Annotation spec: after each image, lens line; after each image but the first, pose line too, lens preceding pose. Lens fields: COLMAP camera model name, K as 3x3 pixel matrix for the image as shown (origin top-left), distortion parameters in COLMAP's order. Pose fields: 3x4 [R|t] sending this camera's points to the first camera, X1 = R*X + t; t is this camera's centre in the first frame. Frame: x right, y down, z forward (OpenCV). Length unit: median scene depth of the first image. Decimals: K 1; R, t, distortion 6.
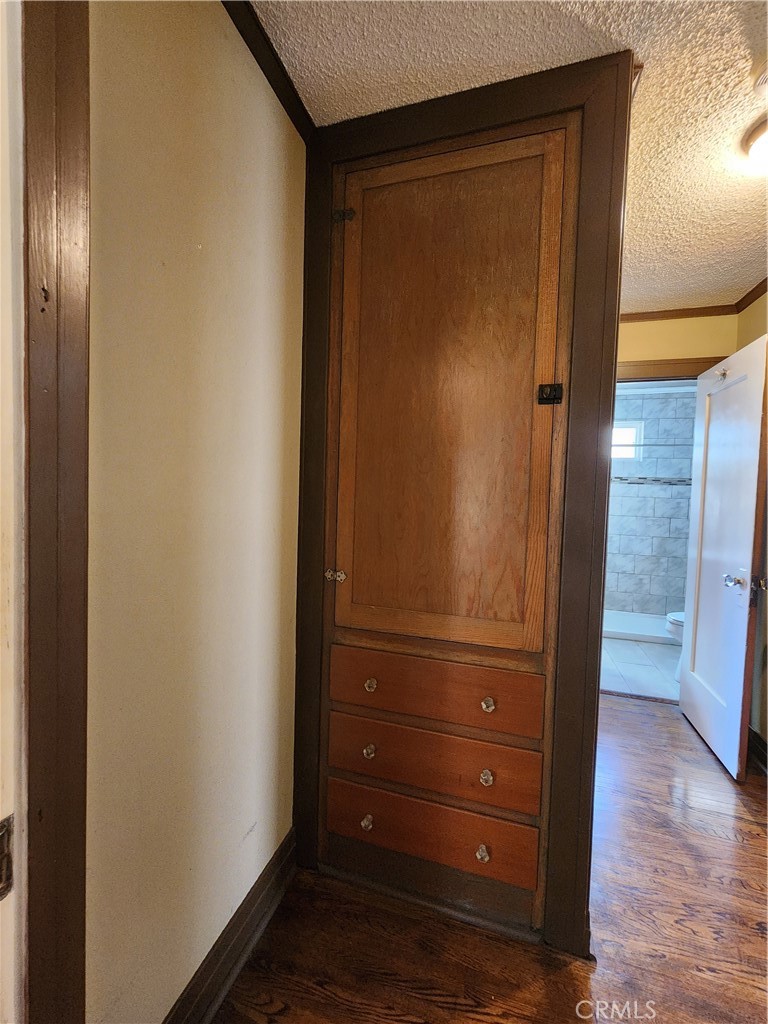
lens RADIAL K [[421.3, 0, 382.3], [0, 421.3, 509.7], [0, 0, 1]] dist [0.001313, 0.000087]
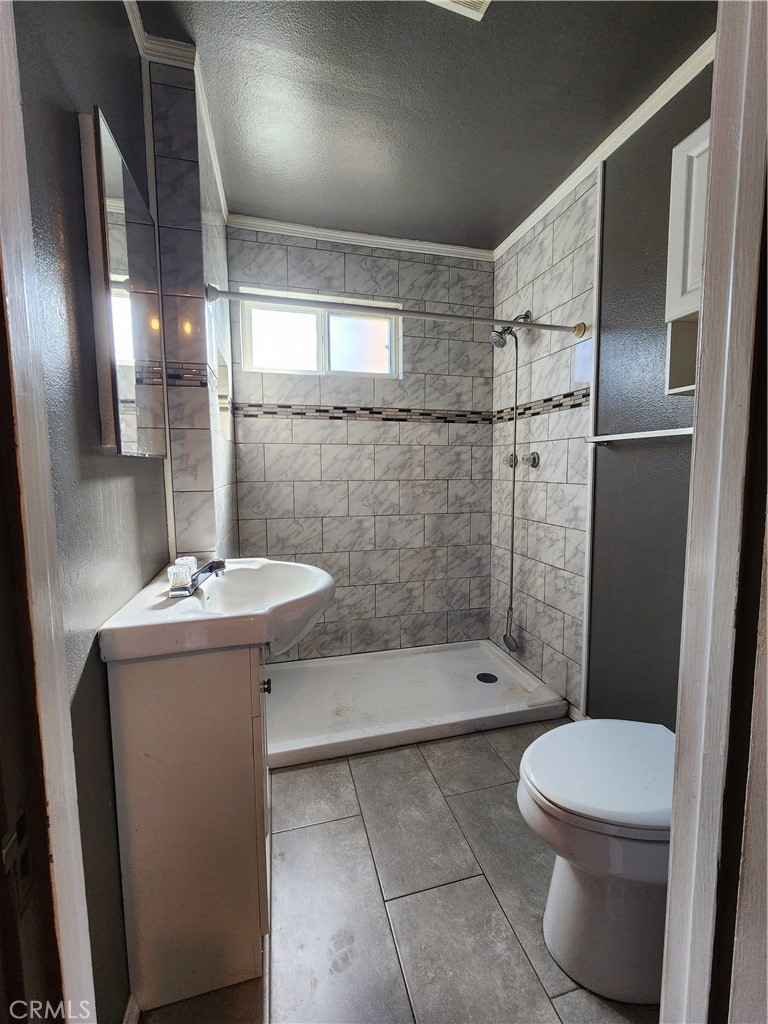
lens RADIAL K [[421.3, 0, 383.4], [0, 421.3, 508.0], [0, 0, 1]] dist [0.001313, 0.000087]
pose [[0.846302, -0.085089, 0.525864, 0.295626], [0.049311, 0.995435, 0.081711, 0.006200], [-0.530417, -0.043222, 0.846635, 0.547021]]
